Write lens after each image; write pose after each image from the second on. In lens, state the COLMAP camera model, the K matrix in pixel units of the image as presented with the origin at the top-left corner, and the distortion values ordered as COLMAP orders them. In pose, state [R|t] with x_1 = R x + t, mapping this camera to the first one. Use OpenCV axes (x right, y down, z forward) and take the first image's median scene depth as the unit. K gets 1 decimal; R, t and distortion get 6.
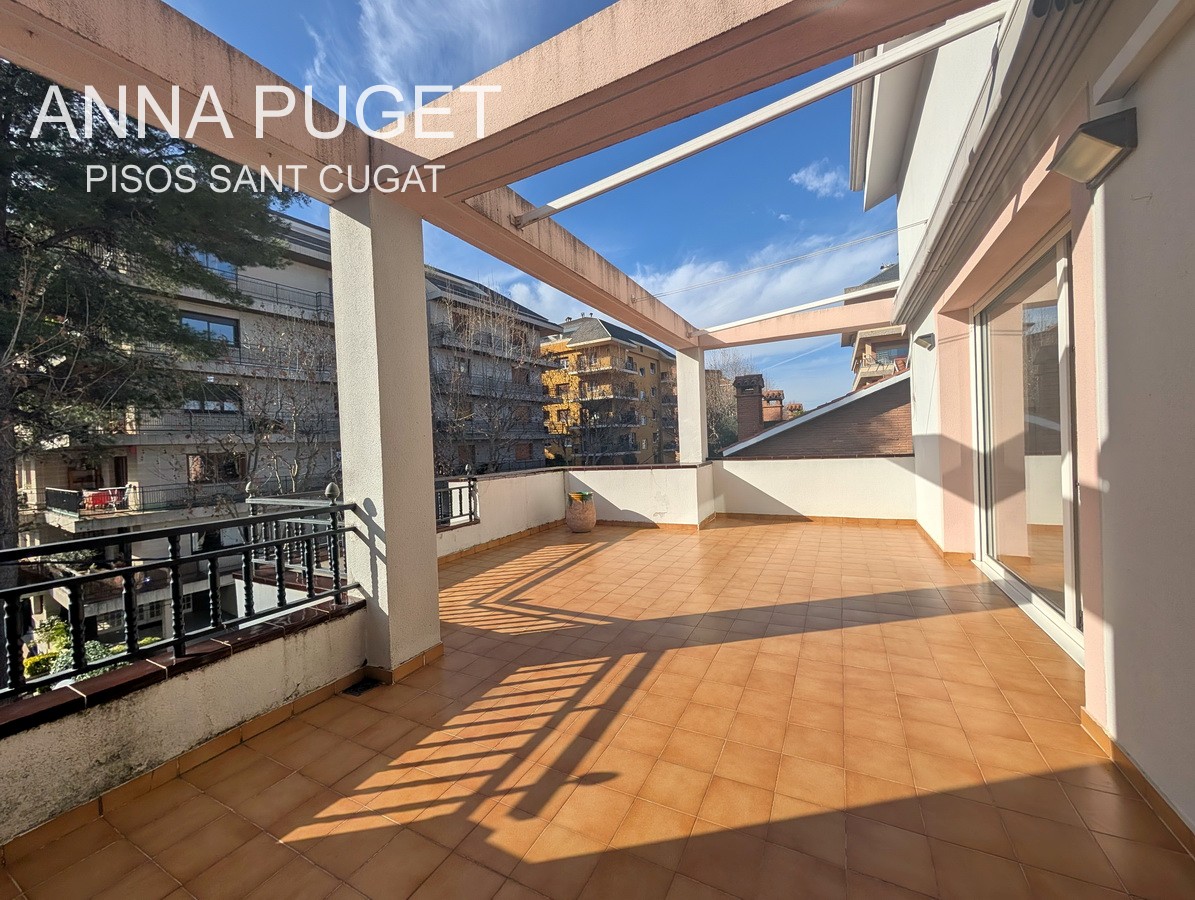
lens RADIAL K [[455.5, 0, 599.0], [0, 455.5, 449.9], [0, 0, 1]] dist [0.002602, -0.000100]
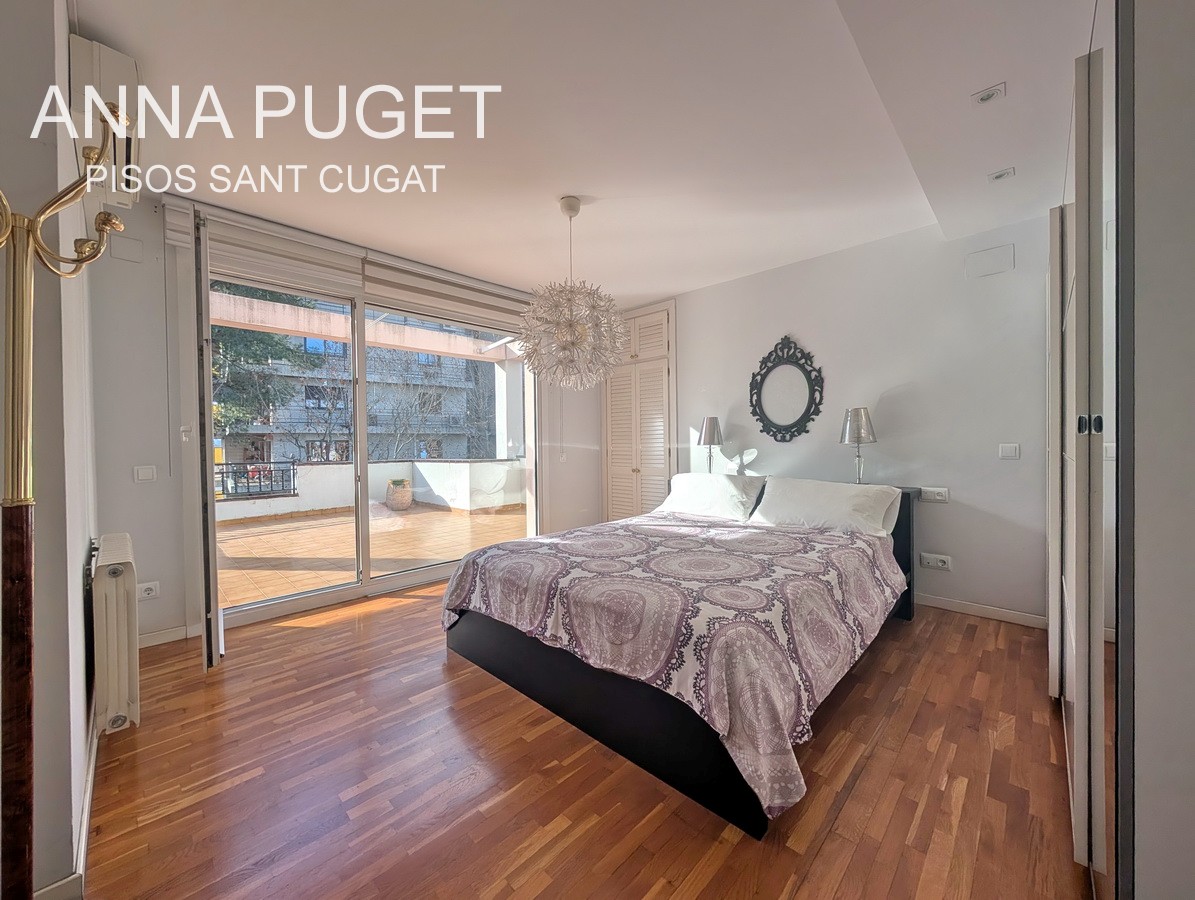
lens RADIAL K [[455.5, 0, 599.1], [0, 455.5, 447.3], [0, 0, 1]] dist [0.002602, -0.000100]
pose [[0.959458, 0.029305, -0.280324, 0.760872], [-0.028024, 0.999570, 0.008578, -0.018003], [0.280455, -0.000374, 0.959867, -0.048628]]
